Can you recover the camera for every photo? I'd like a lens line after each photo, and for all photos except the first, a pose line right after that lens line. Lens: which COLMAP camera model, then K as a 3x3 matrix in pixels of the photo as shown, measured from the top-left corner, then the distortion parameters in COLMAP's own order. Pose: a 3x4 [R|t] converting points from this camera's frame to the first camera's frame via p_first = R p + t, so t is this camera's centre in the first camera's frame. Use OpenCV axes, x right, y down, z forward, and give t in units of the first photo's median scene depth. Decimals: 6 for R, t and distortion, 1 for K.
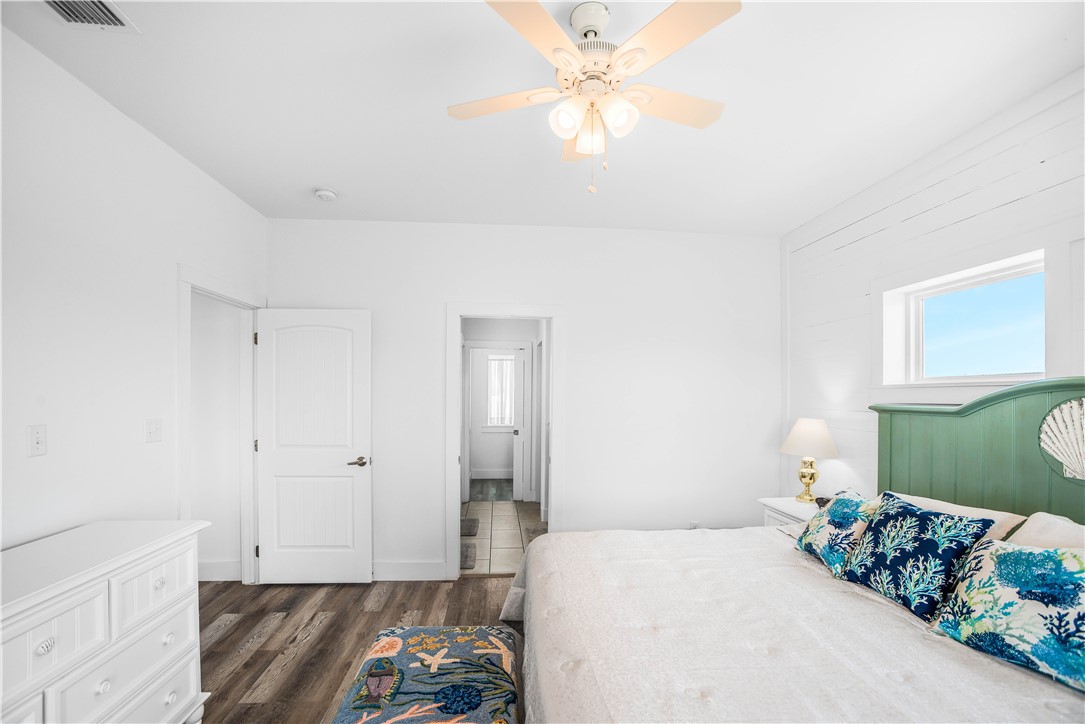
lens RADIAL K [[479.6, 0, 529.5], [0, 479.6, 394.5], [0, 0, 1]] dist [-0.049492, 0.012541]
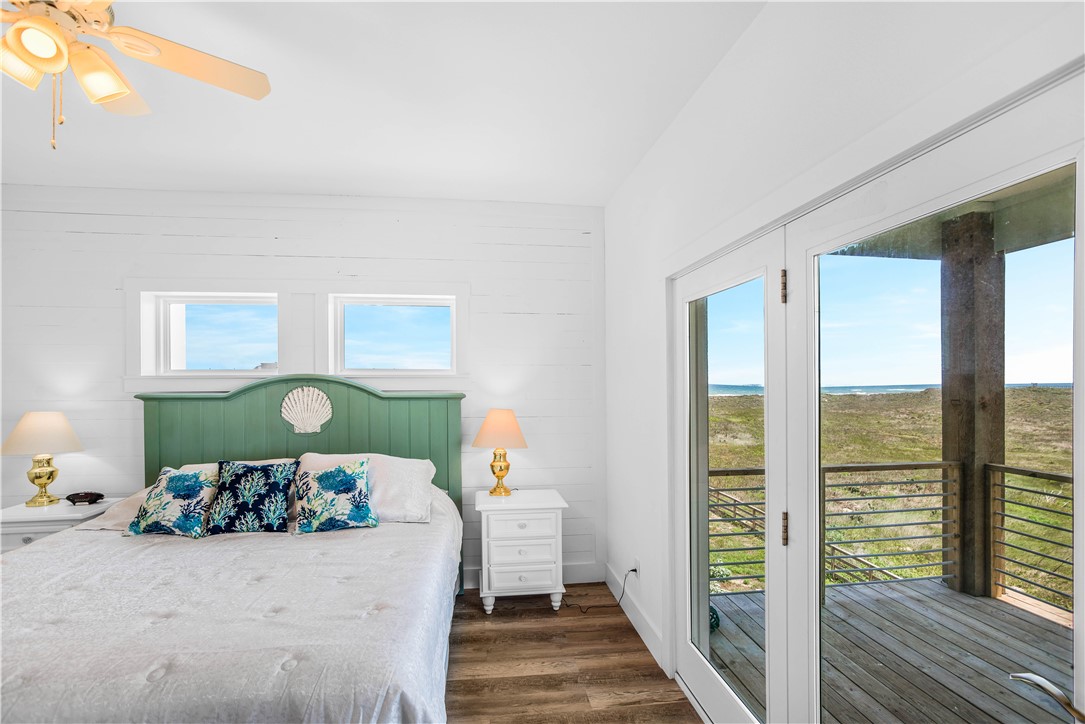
lens RADIAL K [[479.6, 0, 543.7], [0, 479.6, 372.2], [0, 0, 1]] dist [-0.049492, 0.012541]
pose [[-0.053295, 0.012314, 0.998503, -0.660820], [0.002500, 0.999922, -0.012198, -0.021919], [-0.998576, 0.001846, -0.053321, 0.188036]]
